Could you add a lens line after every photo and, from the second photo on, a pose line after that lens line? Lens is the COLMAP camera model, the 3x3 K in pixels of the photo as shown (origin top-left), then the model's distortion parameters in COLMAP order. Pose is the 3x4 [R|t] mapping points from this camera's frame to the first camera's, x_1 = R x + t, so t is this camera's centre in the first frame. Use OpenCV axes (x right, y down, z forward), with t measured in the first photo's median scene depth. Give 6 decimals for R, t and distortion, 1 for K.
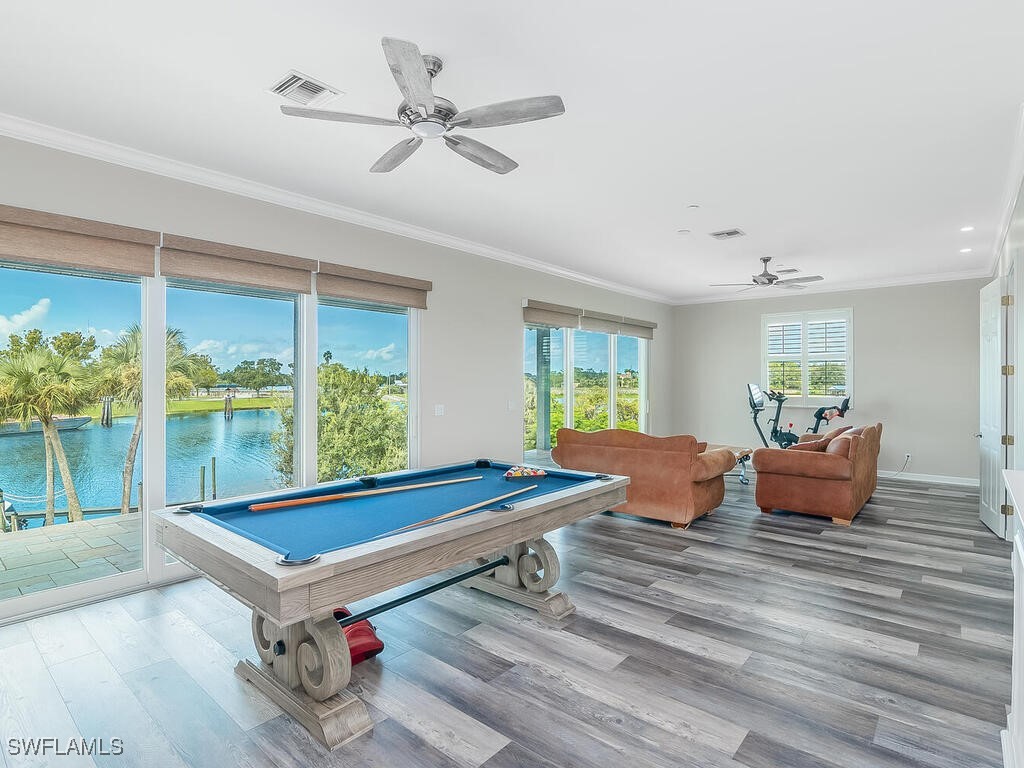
lens RADIAL K [[526.4, 0, 511.3], [0, 526.4, 386.0], [0, 0, 1]] dist [-0.000620, -0.000416]
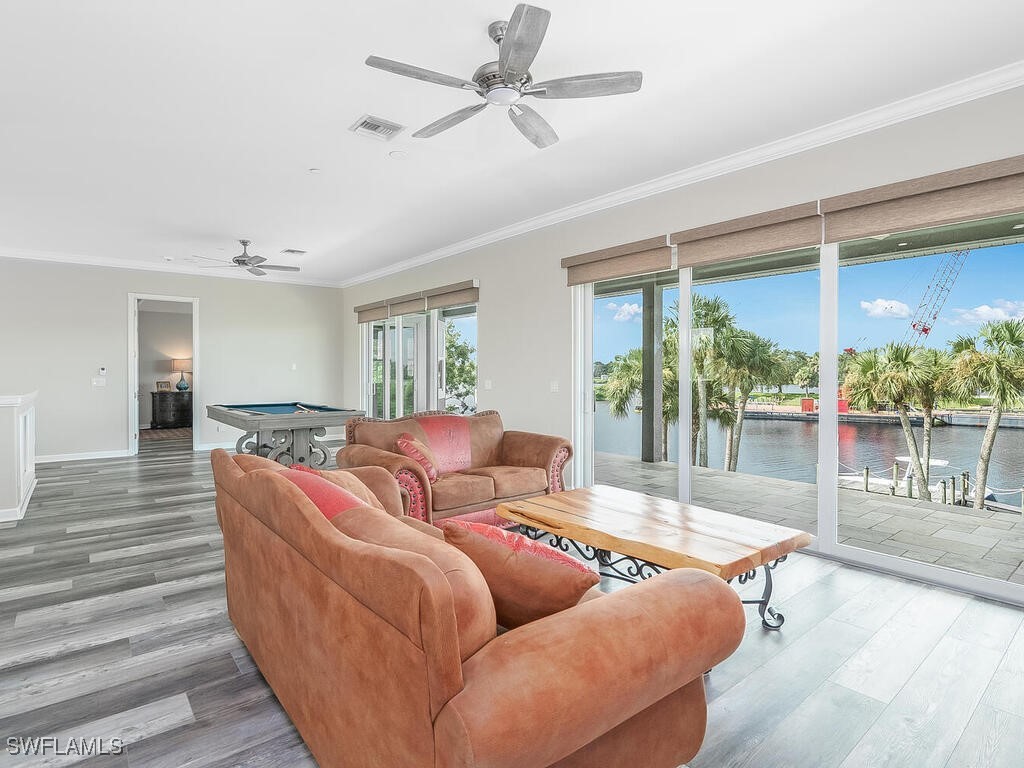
lens RADIAL K [[526.4, 0, 509.1], [0, 526.4, 378.2], [0, 0, 1]] dist [-0.000620, -0.000416]
pose [[-0.177317, 0.005454, -0.984139, 1.457870], [-0.008233, 0.999941, 0.007025, 0.029860], [0.984119, 0.009348, -0.177262, 1.803500]]
